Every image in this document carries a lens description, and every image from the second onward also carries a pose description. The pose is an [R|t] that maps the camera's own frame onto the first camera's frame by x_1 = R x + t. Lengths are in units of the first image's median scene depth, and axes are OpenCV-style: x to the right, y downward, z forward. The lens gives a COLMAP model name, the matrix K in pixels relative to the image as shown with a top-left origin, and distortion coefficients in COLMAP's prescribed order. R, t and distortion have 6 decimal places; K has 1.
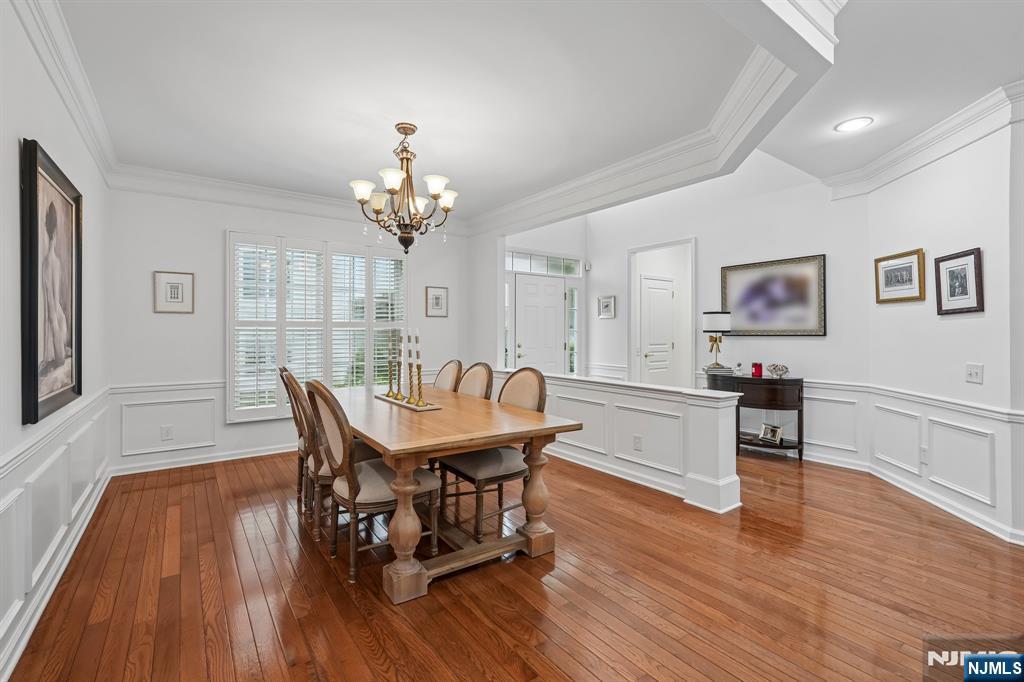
lens RADIAL K [[458.1, 0, 504.9], [0, 458.1, 337.2], [0, 0, 1]] dist [-0.005892, 0.000736]
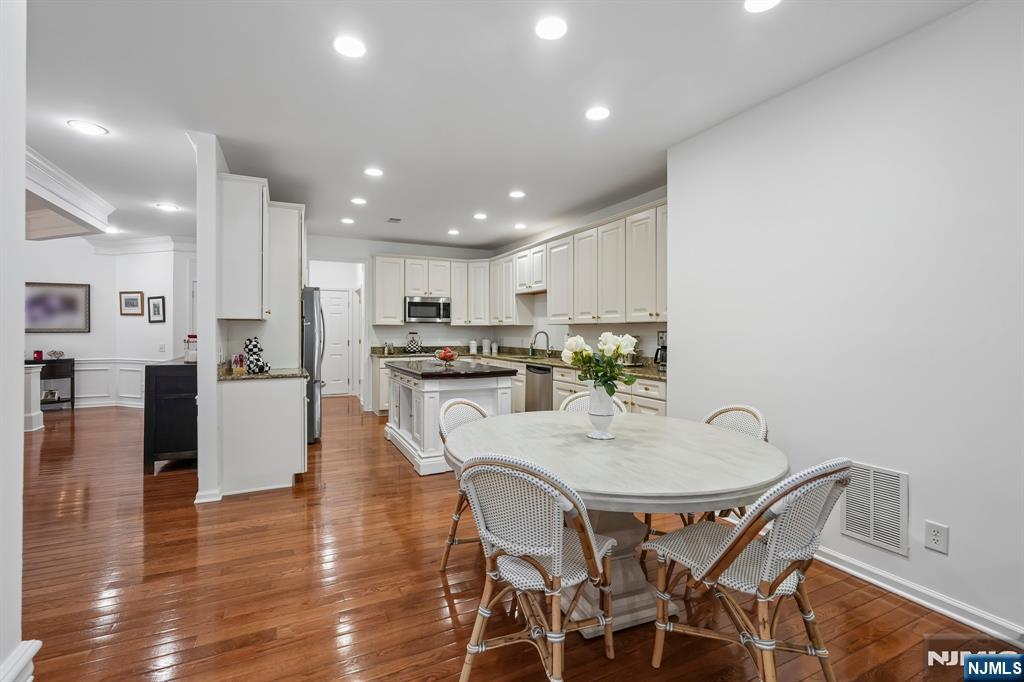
lens RADIAL K [[458.1, 0, 506.5], [0, 458.1, 326.2], [0, 0, 1]] dist [-0.005892, 0.000736]
pose [[0.177039, 0.011497, 0.984137, -0.720055], [0.003800, 0.999916, -0.012365, 0.001528], [-0.984196, 0.005929, 0.176981, -0.858355]]
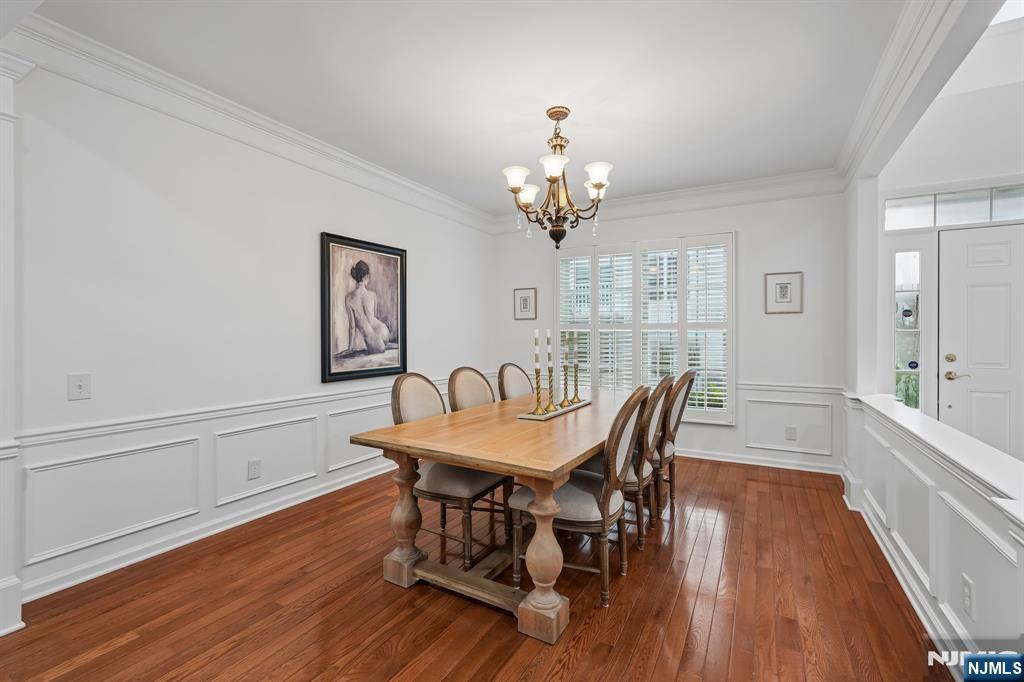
lens RADIAL K [[458.1, 0, 517.2], [0, 458.1, 334.5], [0, 0, 1]] dist [-0.005892, 0.000736]
pose [[0.456674, 0.001753, -0.889632, 0.538448], [-0.005950, 0.999982, -0.001084, -0.011907], [0.889614, 0.005789, 0.456677, 0.505137]]
